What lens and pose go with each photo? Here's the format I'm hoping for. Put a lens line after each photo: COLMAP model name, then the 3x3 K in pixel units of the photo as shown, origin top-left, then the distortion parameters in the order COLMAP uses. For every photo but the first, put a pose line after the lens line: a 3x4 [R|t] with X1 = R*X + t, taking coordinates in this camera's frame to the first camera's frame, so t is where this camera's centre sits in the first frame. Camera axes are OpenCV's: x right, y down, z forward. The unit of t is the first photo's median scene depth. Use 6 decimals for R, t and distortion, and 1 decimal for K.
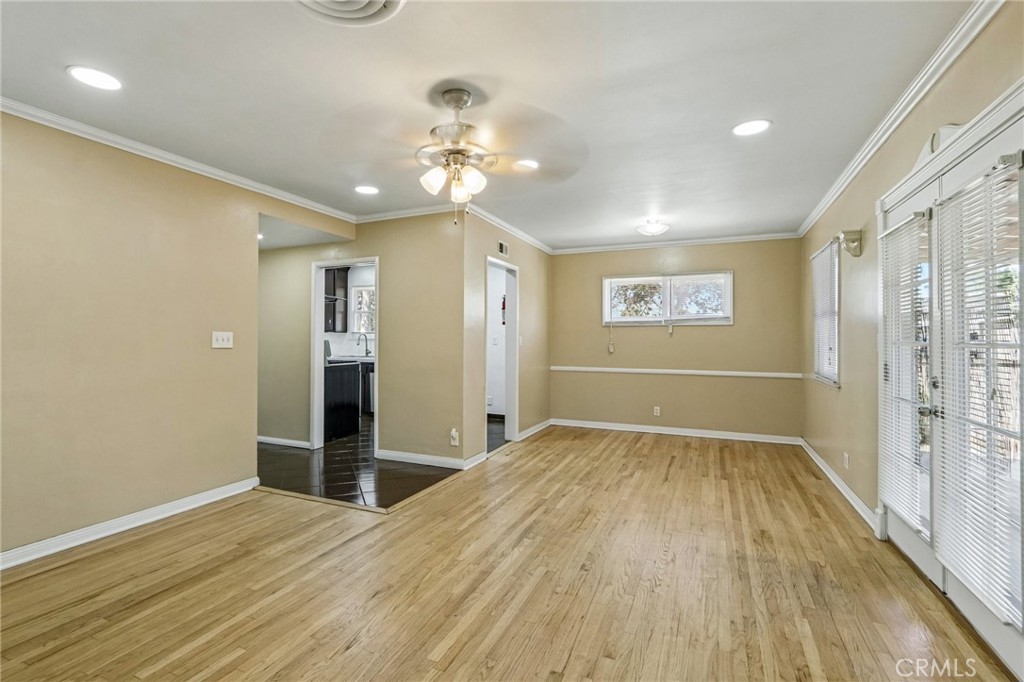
lens RADIAL K [[493.2, 0, 512.0], [0, 493.2, 341.0], [0, 0, 1]] dist [-0.004567, 0.000507]
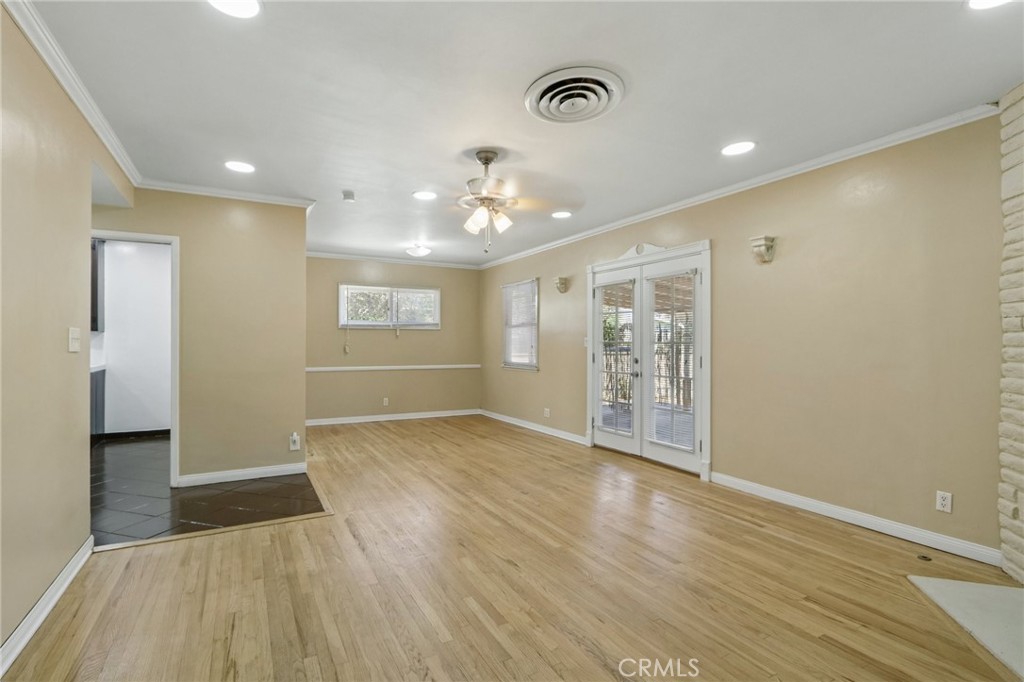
lens RADIAL K [[490.5, 0, 510.2], [0, 490.5, 349.2], [0, 0, 1]] dist [-0.002928, 0.000602]
pose [[0.590031, -0.012525, 0.807283, -0.869738], [0.002450, 0.999903, 0.013723, 0.003515], [-0.807377, -0.006119, 0.590005, 0.129794]]
